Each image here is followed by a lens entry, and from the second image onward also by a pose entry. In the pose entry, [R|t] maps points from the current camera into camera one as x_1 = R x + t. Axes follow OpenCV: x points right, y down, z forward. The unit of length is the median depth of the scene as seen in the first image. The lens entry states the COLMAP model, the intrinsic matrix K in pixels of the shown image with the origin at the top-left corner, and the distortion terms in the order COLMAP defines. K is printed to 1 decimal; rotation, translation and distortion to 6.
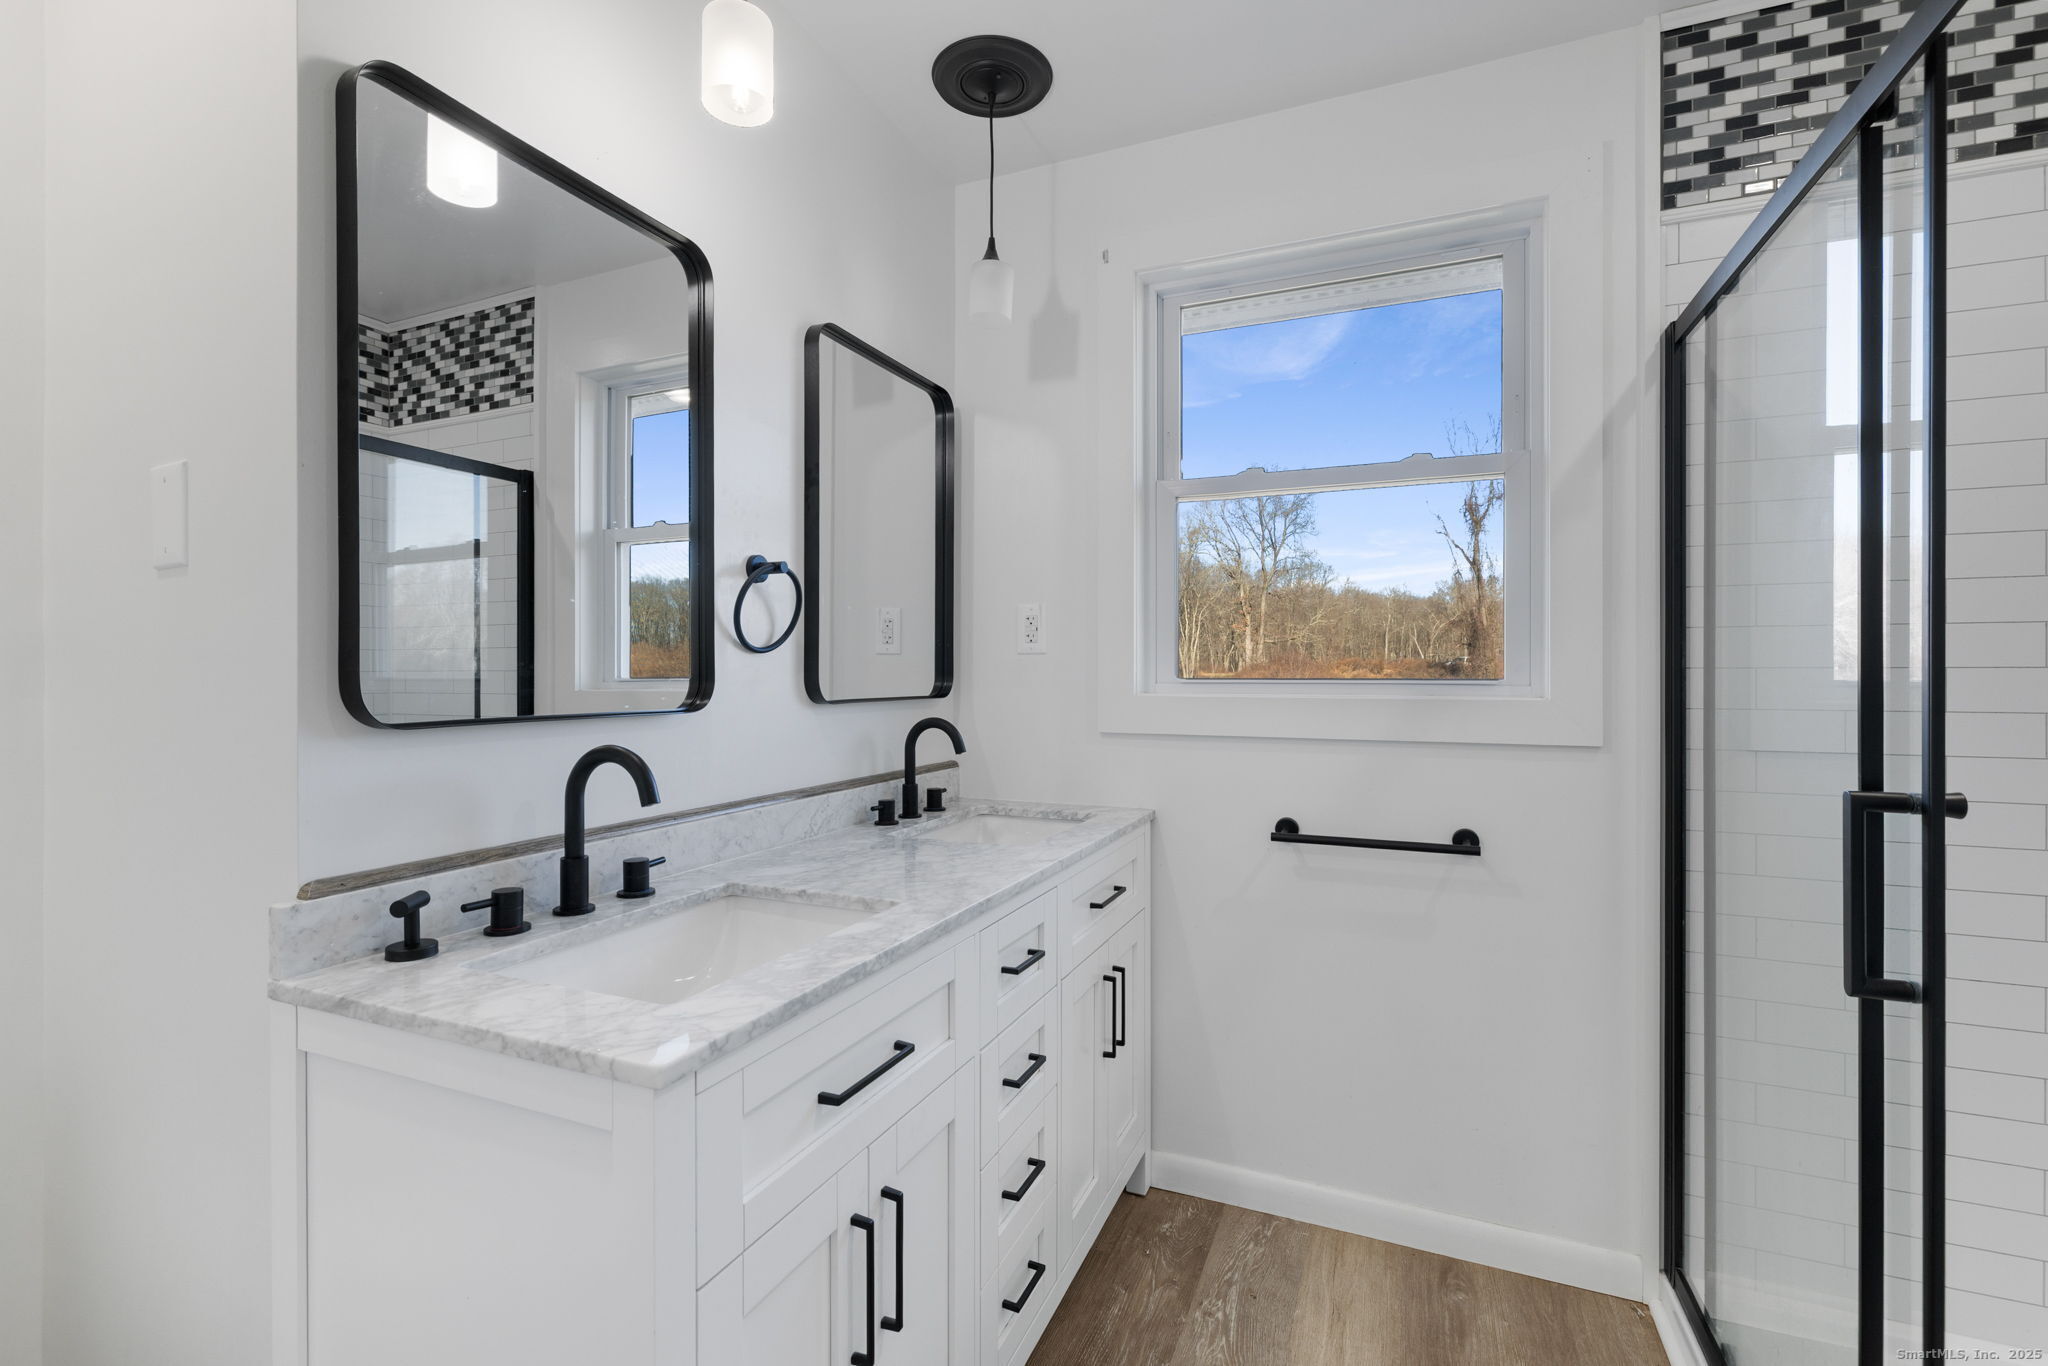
lens RADIAL K [[885.3, 0, 1041.8], [0, 885.3, 676.0], [0, 0, 1]] dist [0.003619, 0.000335]
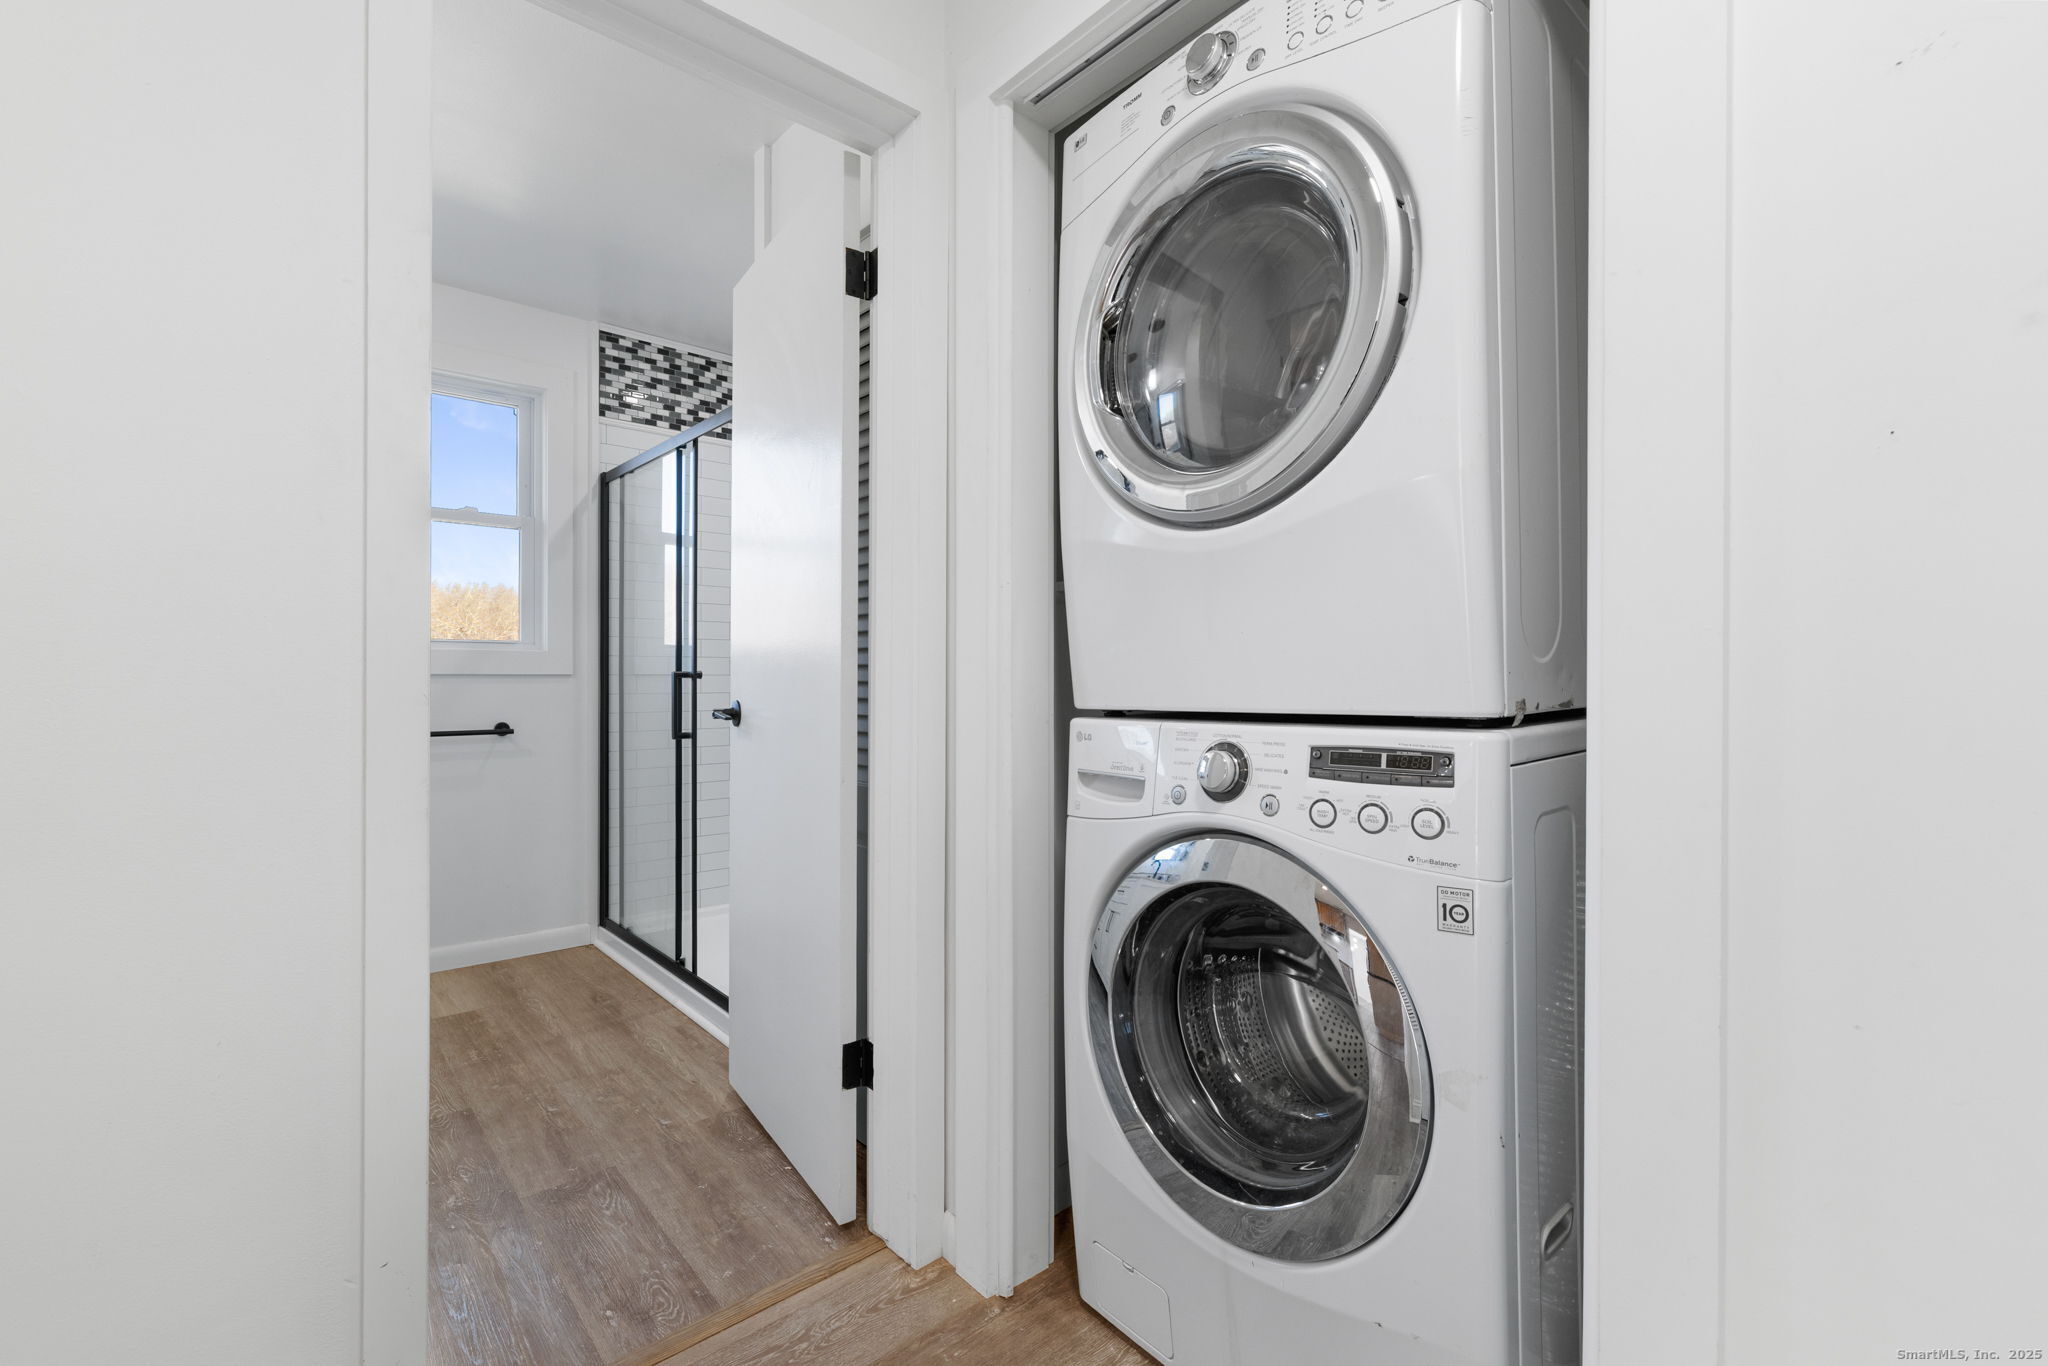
lens RADIAL K [[885.3, 0, 1029.2], [0, 885.3, 670.4], [0, 0, 1]] dist [0.003619, 0.000335]
pose [[0.426147, 0.003408, 0.904648, -0.749726], [0.000406, 0.999992, -0.003958, 0.079090], [-0.904654, 0.002054, 0.426142, -0.794865]]
